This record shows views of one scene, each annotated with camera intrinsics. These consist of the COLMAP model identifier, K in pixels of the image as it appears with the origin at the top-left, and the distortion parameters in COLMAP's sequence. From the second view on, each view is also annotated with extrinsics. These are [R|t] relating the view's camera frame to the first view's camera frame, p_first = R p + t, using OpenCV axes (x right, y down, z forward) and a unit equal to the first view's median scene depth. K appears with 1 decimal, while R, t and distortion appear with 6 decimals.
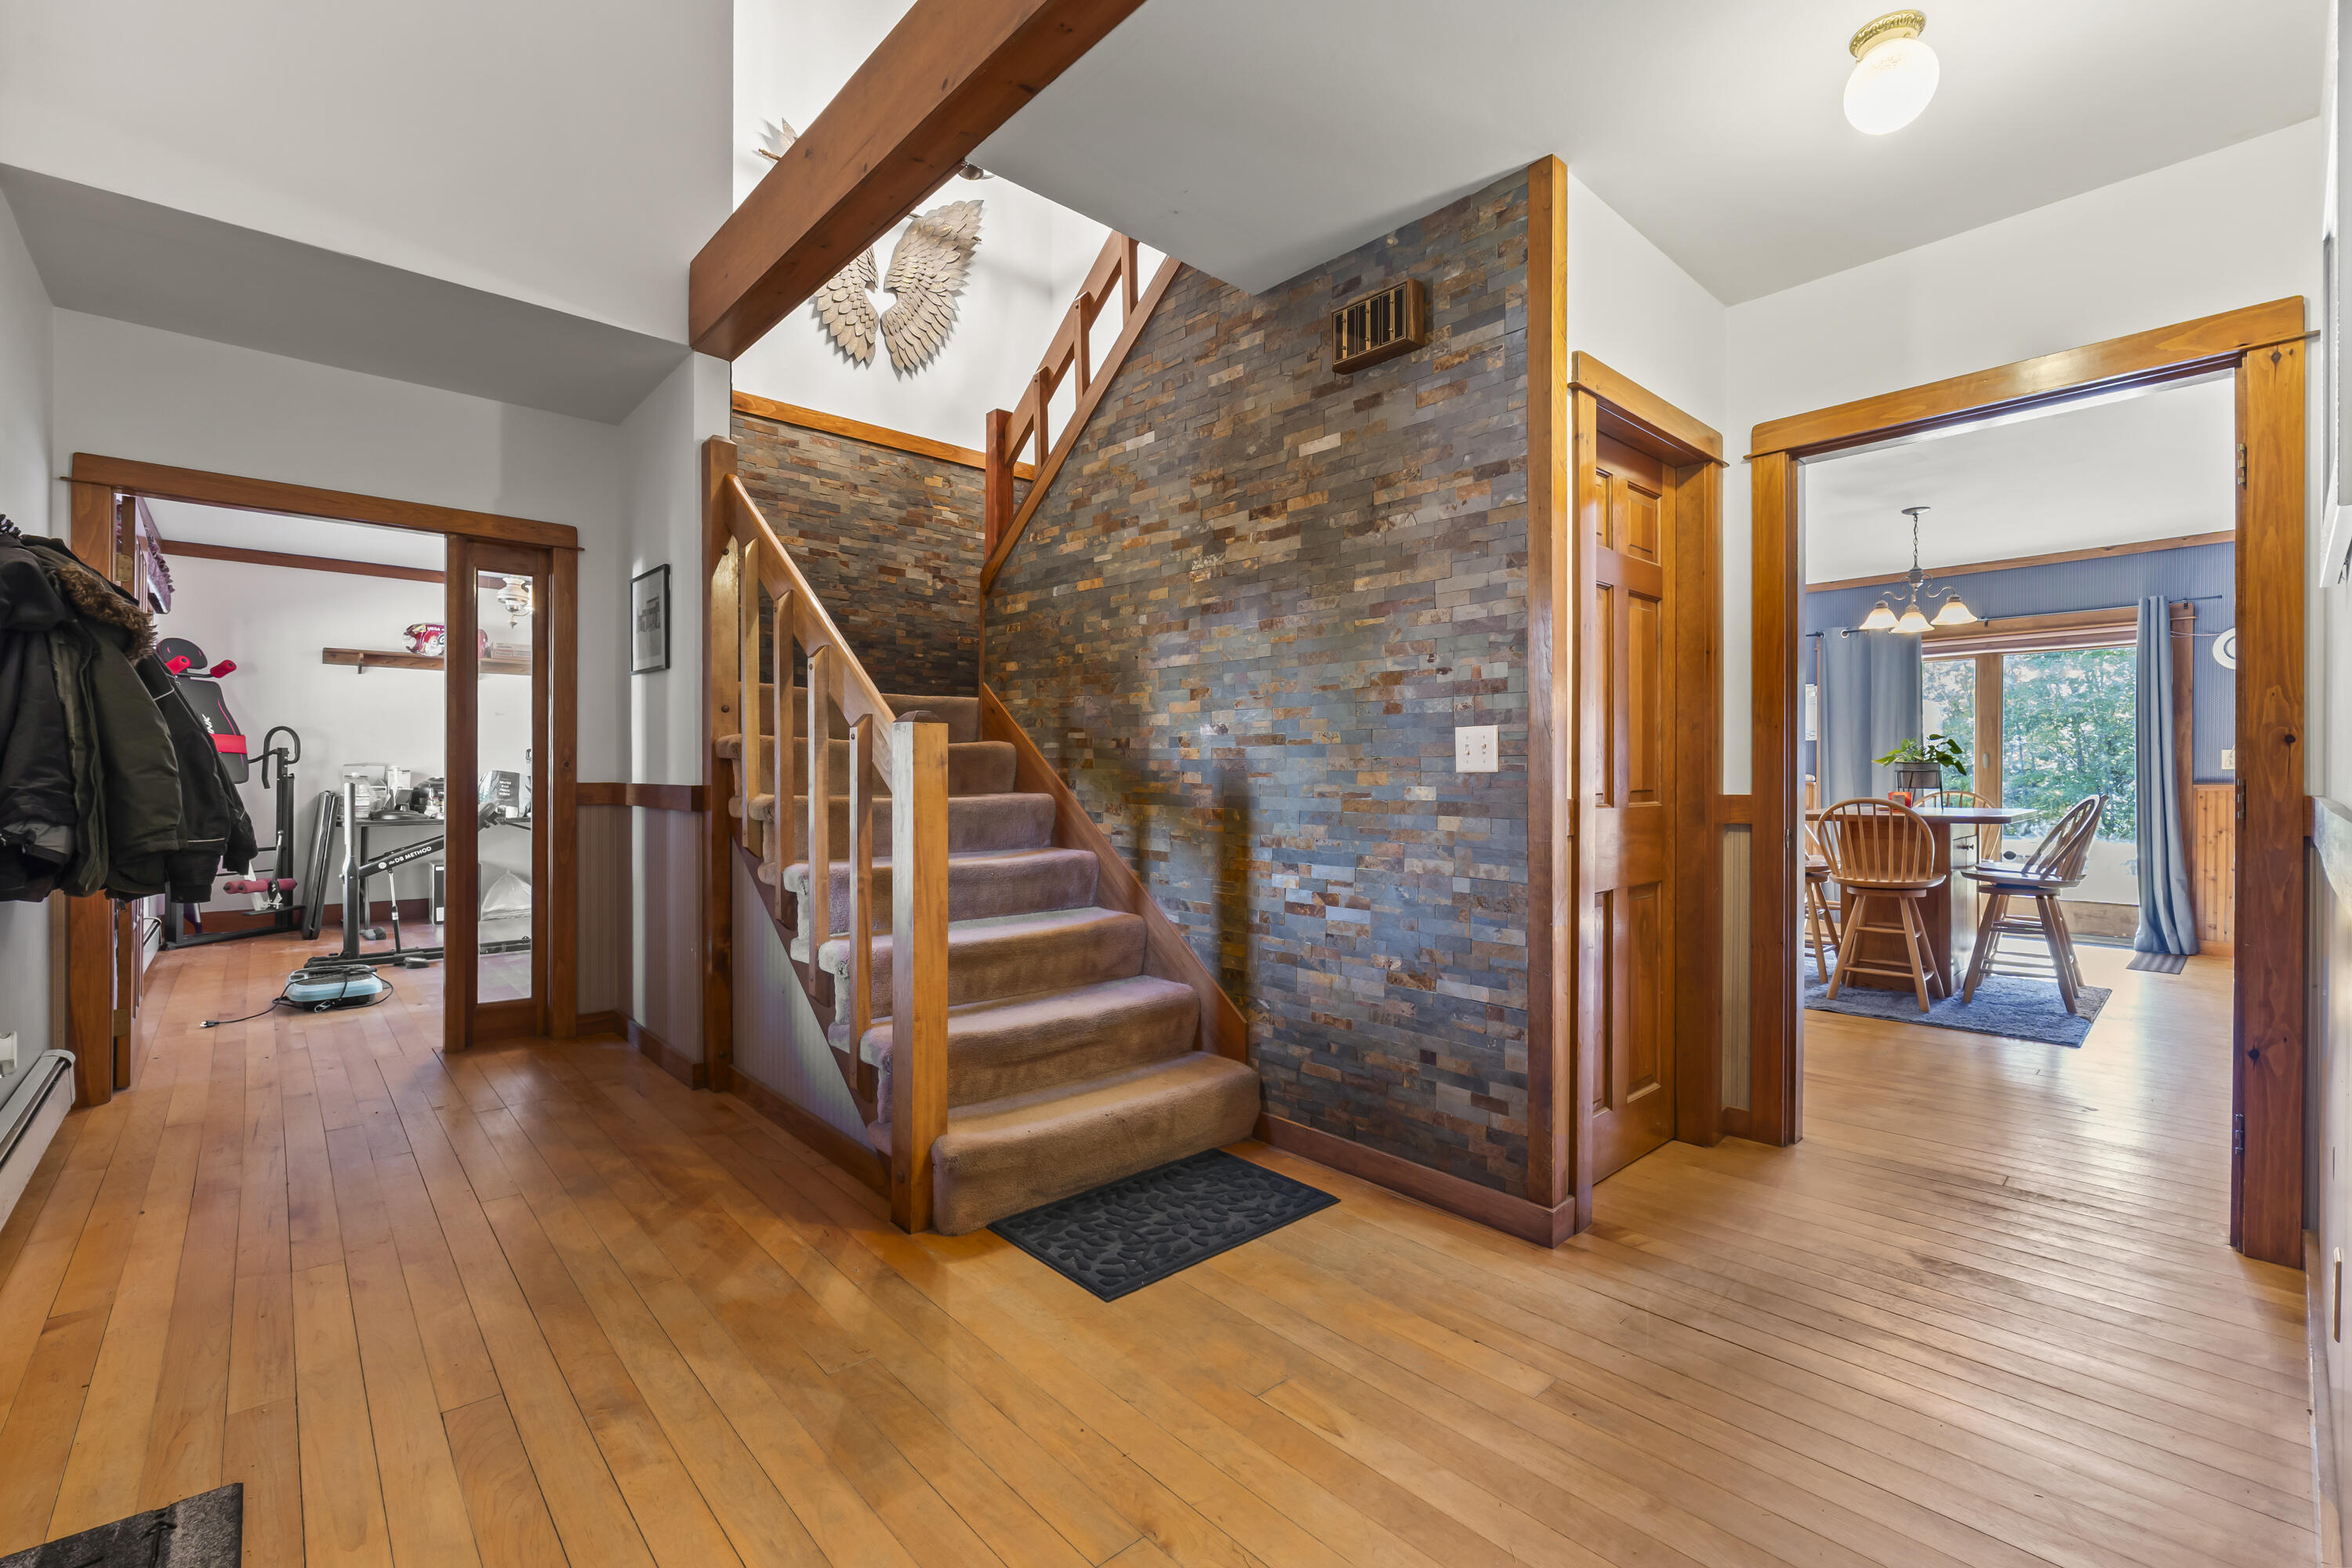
lens RADIAL K [[989.8, 0, 1144.2], [0, 989.8, 773.9], [0, 0, 1]] dist [-0.012367, -0.001193]
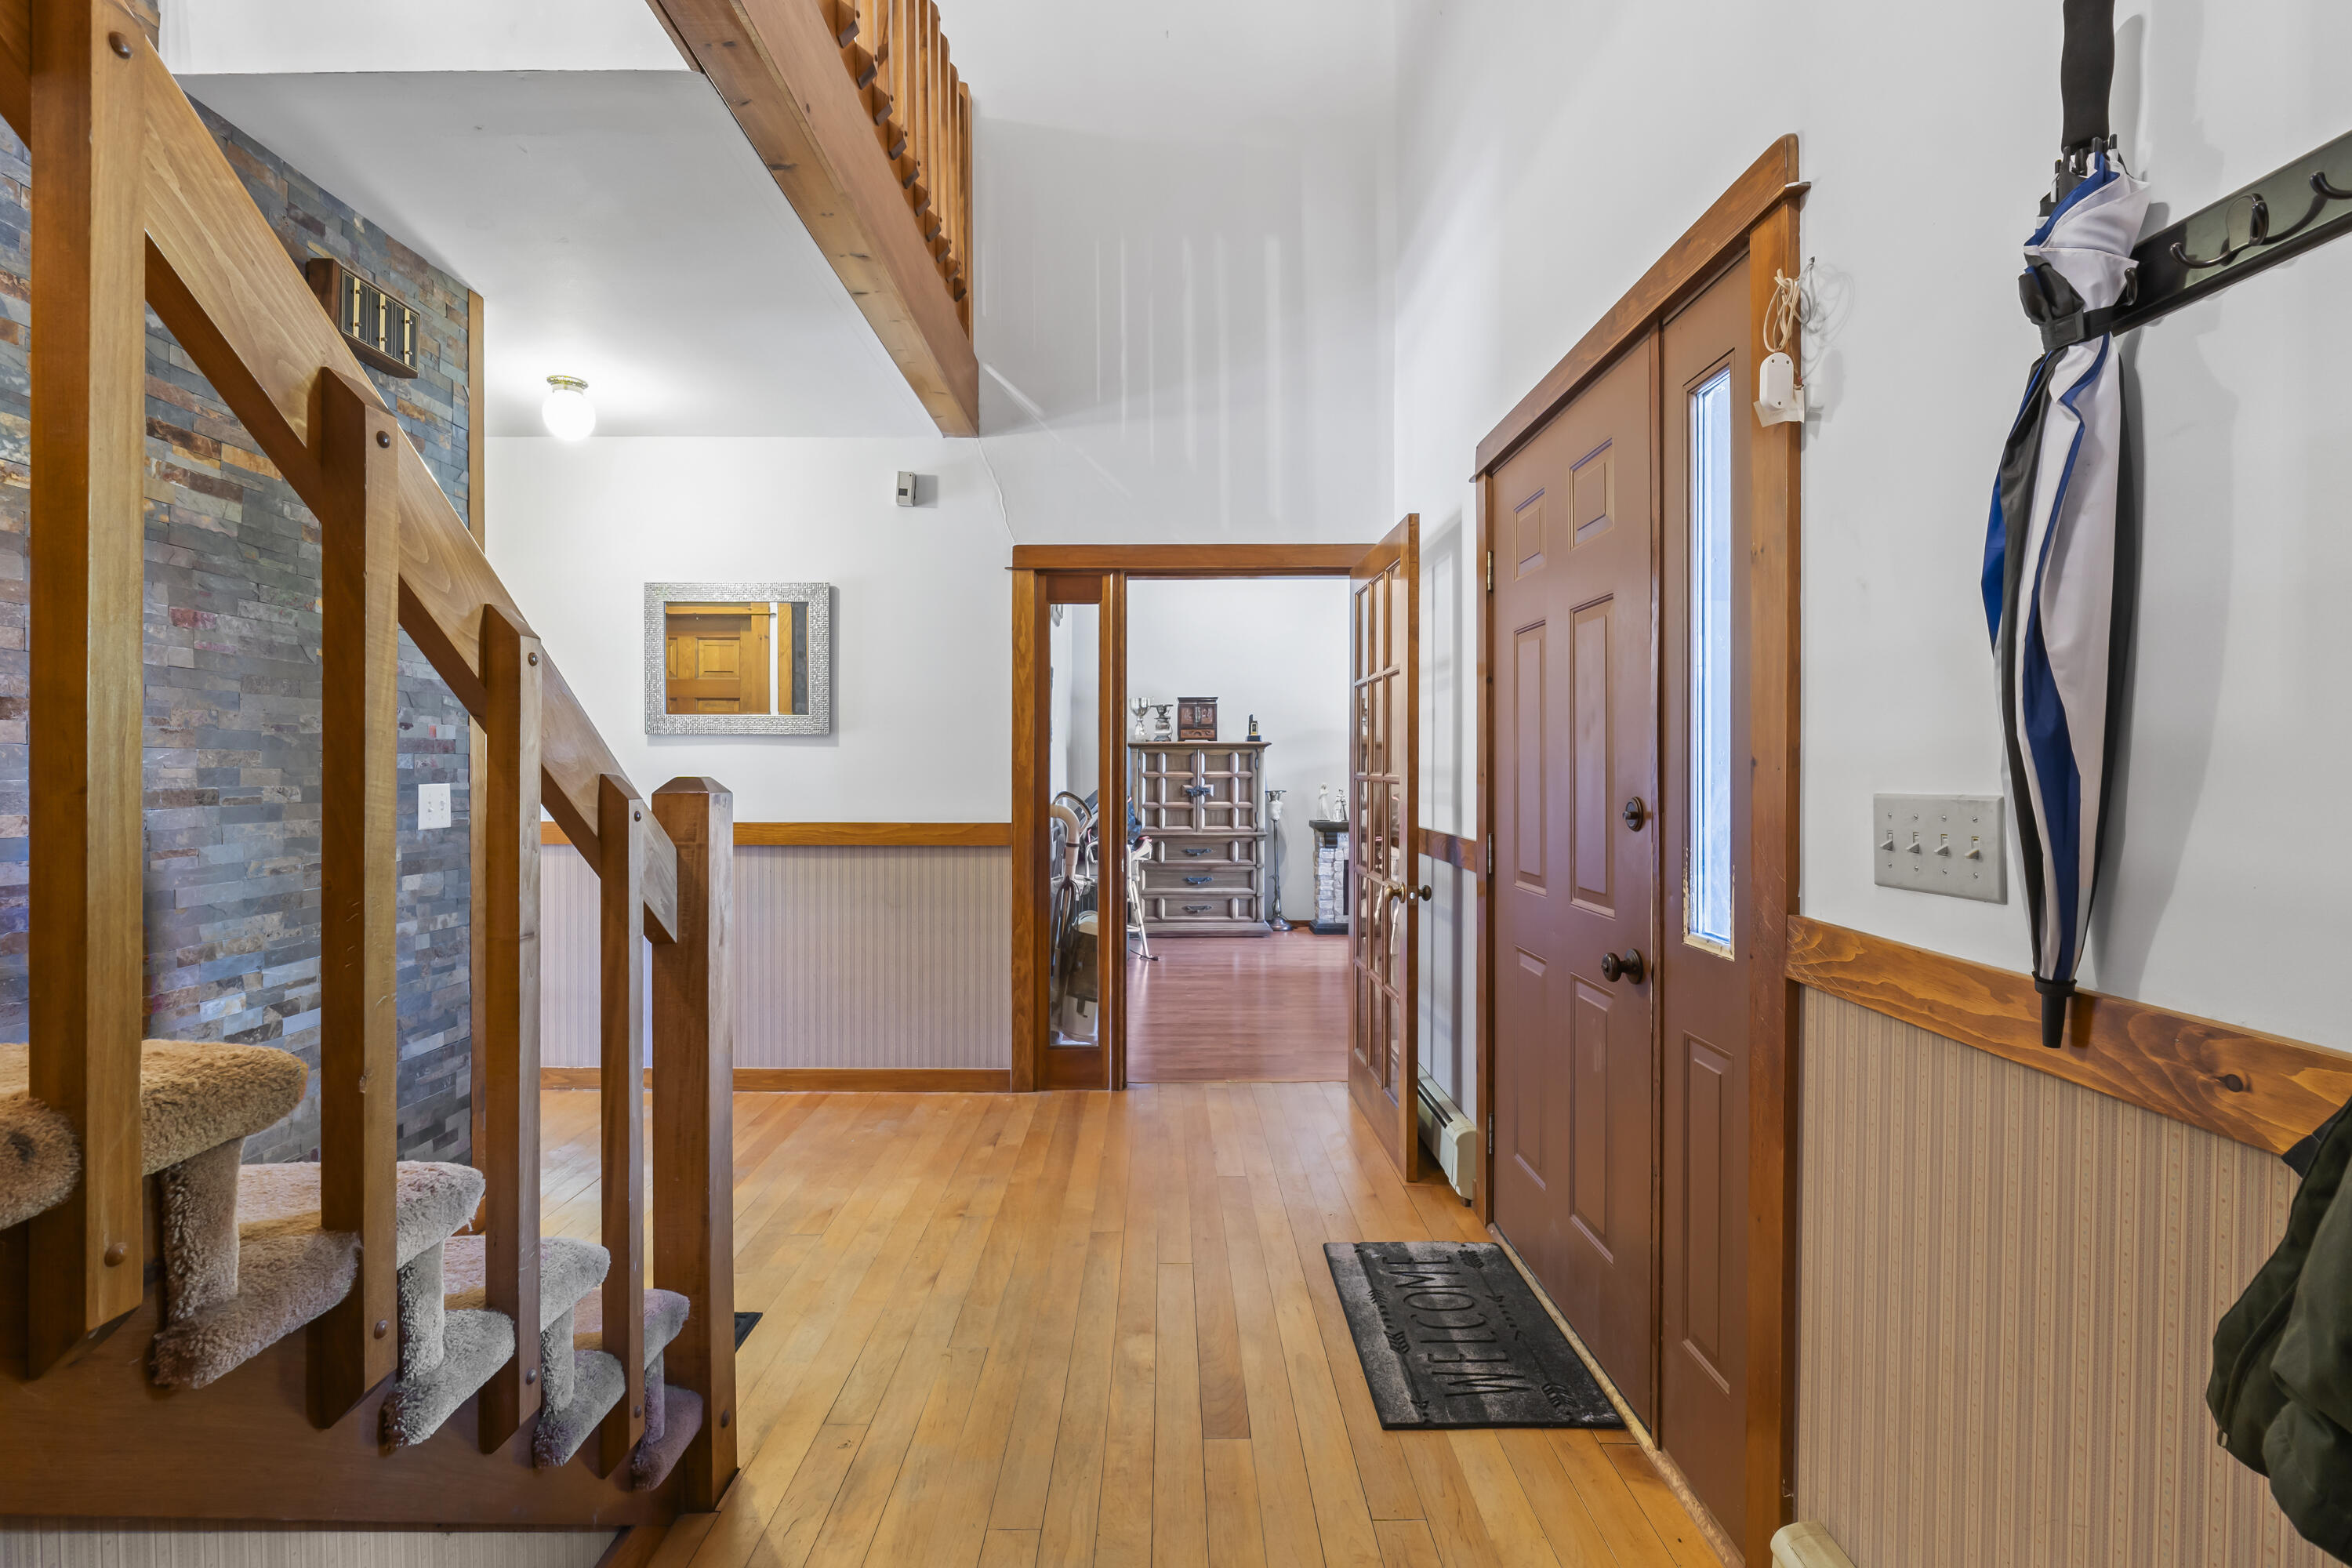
lens RADIAL K [[1043.7, 0, 1169.5], [0, 1043.7, 782.8], [0, 0, 1]] dist [-0.003237, -0.000165]
pose [[-0.748031, -0.011752, 0.663560, -0.945998], [-0.002445, 0.999885, 0.014952, -0.066517], [-0.663659, 0.009563, -0.747974, 1.283650]]
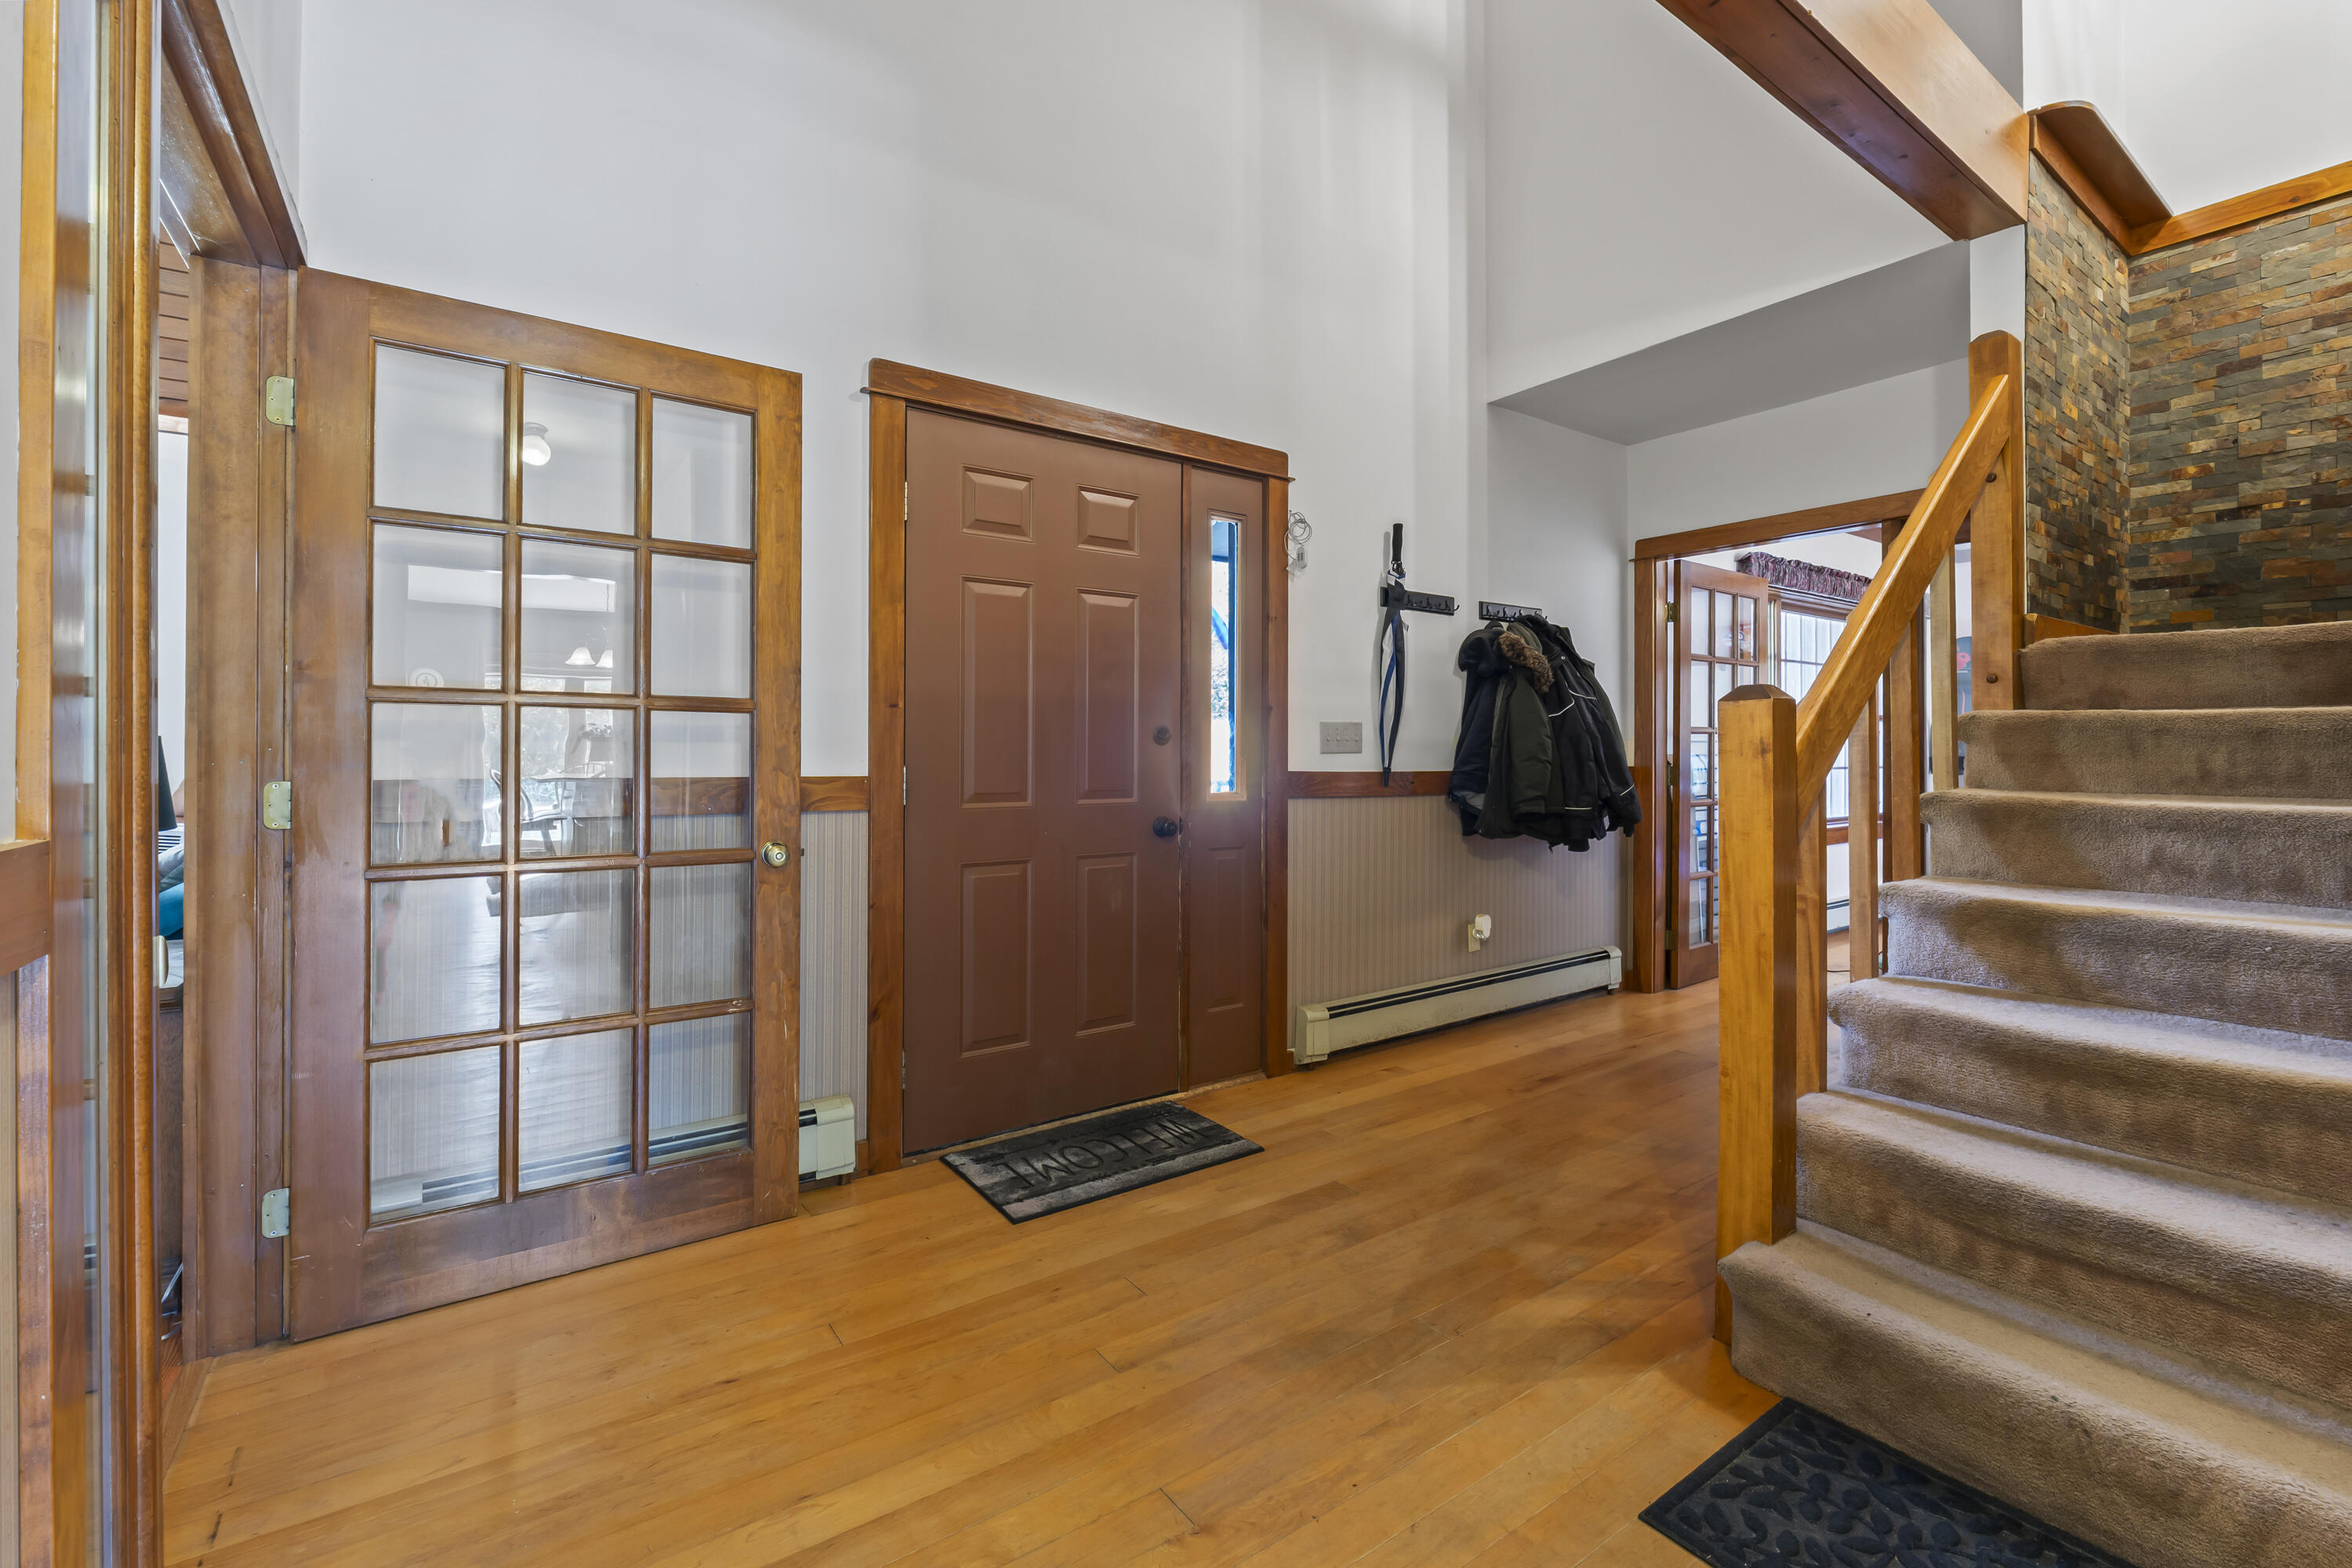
lens RADIAL K [[989.8, 0, 1178.5], [0, 989.8, 767.6], [0, 0, 1]] dist [-0.012367, -0.001193]
pose [[-0.100759, 0.002162, -0.994909, 0.549167], [-0.004546, 0.999986, 0.002633, 0.007416], [0.994900, 0.004788, -0.100748, 0.605099]]
